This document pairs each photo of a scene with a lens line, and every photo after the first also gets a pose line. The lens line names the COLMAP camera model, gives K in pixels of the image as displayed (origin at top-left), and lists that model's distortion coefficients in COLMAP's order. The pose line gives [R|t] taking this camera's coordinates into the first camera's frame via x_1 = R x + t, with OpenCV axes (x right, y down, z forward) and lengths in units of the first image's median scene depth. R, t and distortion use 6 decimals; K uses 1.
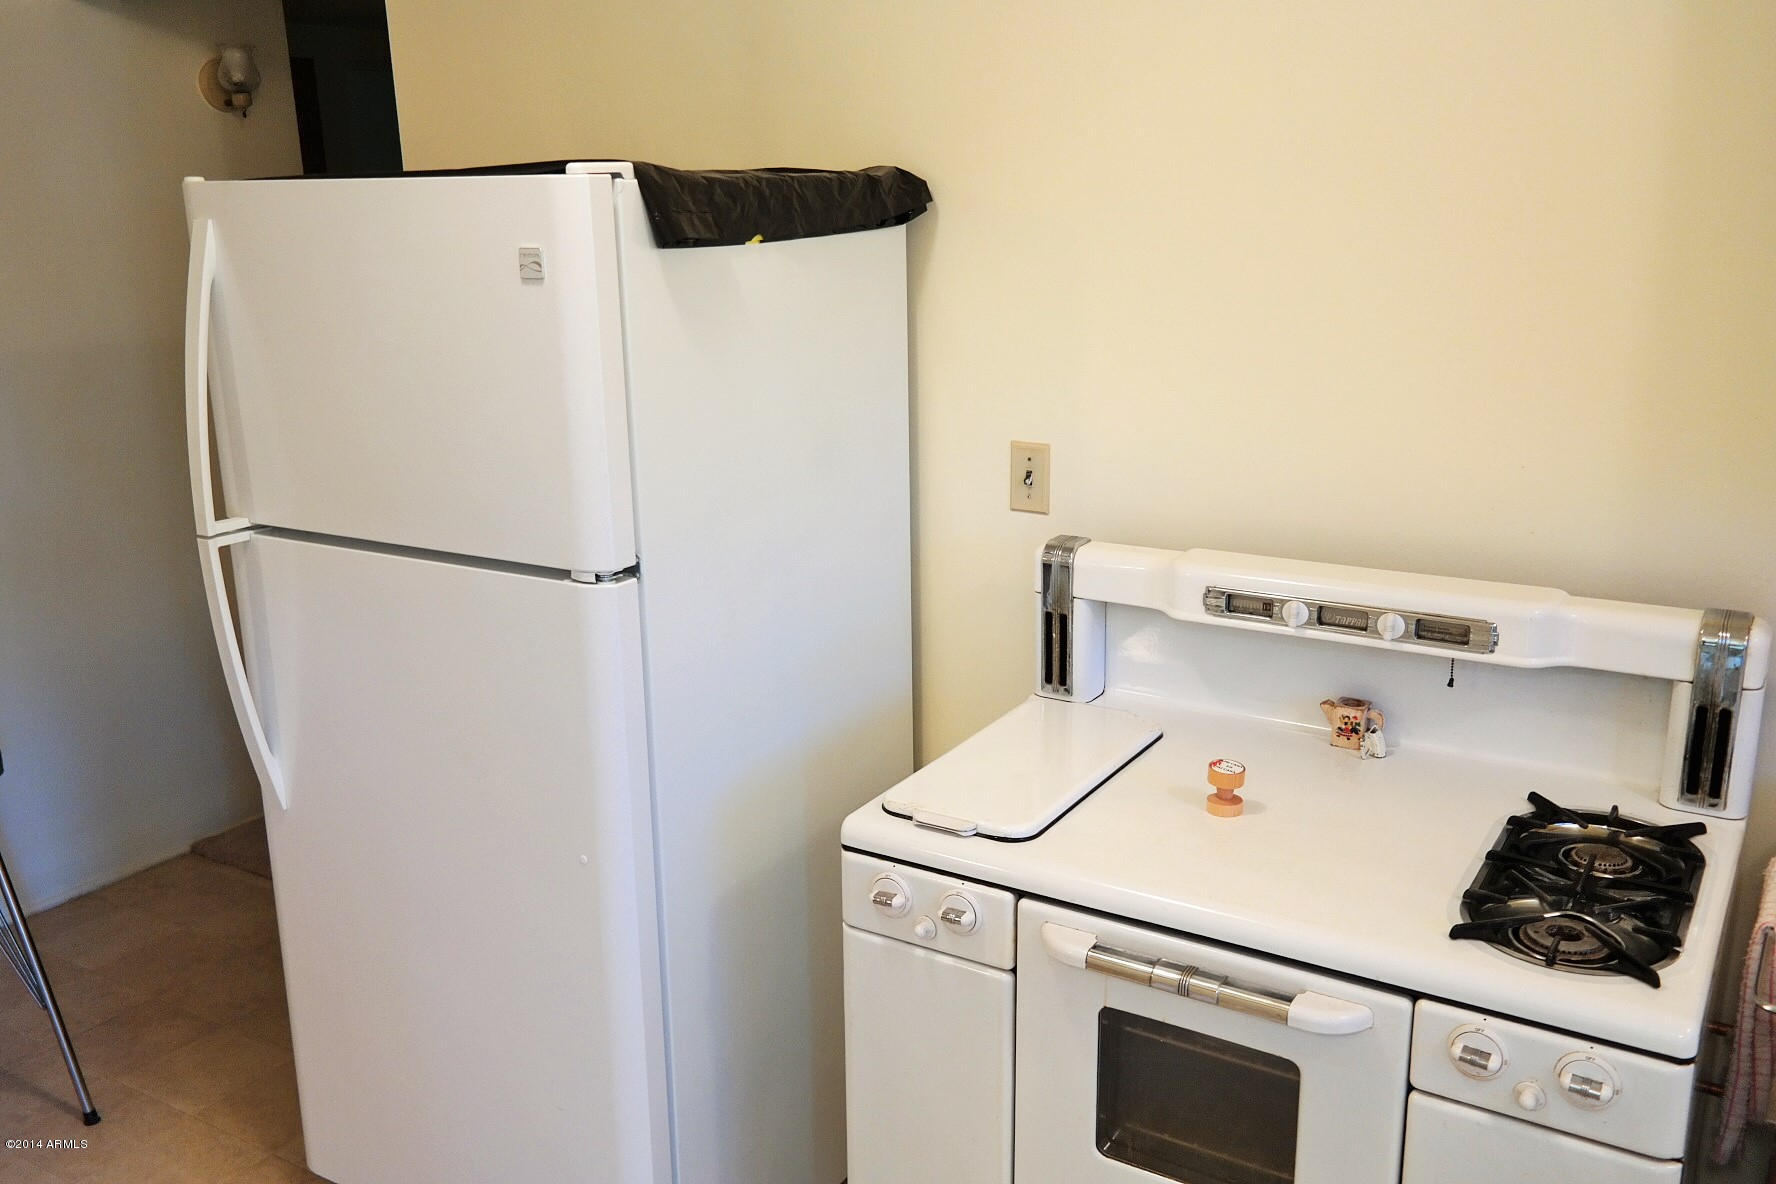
lens RADIAL K [[1463.1, 0, 887.4], [0, 1463.1, 592.5], [0, 0, 1]] dist [0.013516, 0.004693]
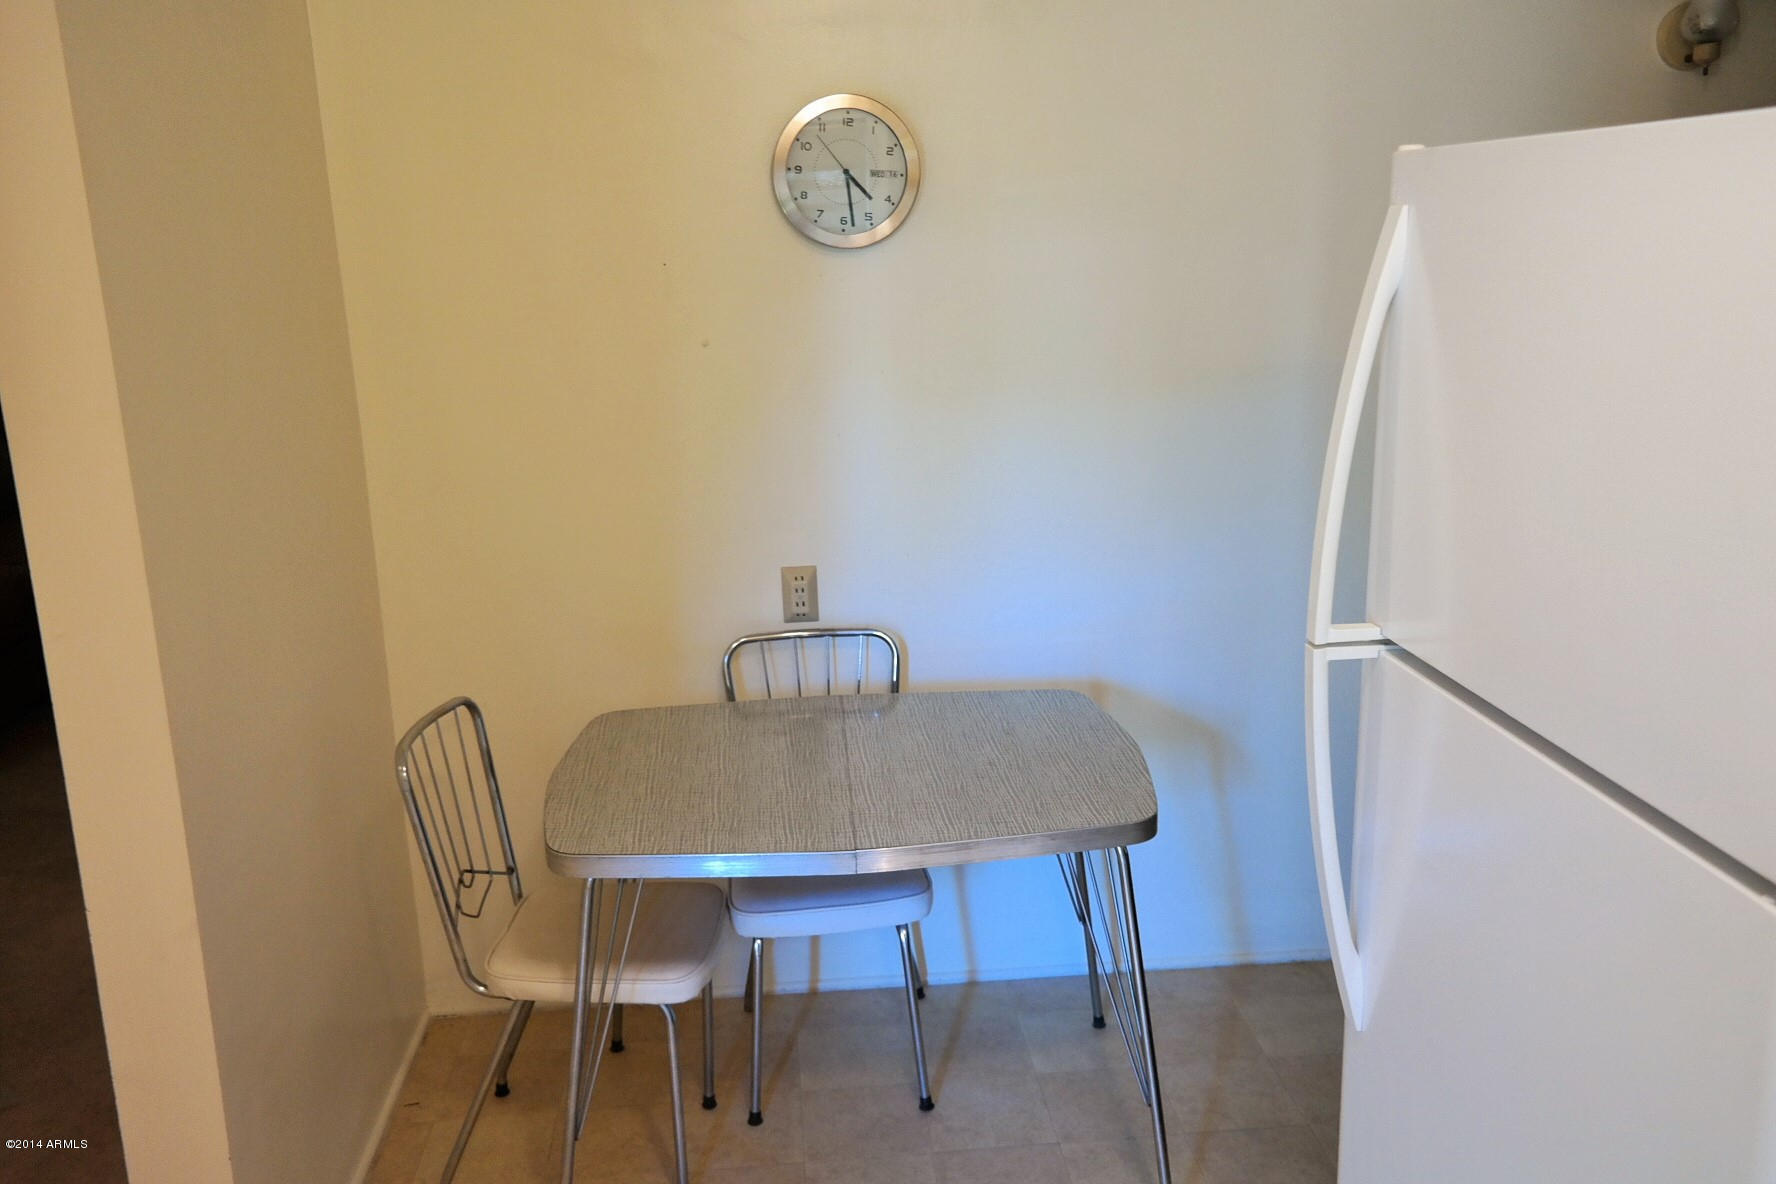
lens RADIAL K [[1463.1, 0, 889.2], [0, 1463.1, 594.8], [0, 0, 1]] dist [0.013516, 0.004693]
pose [[0.553511, 0.189741, -0.810940, 0.001062], [-0.189602, 0.976843, 0.099146, -0.087613], [0.810973, 0.098877, 0.576668, 0.385312]]
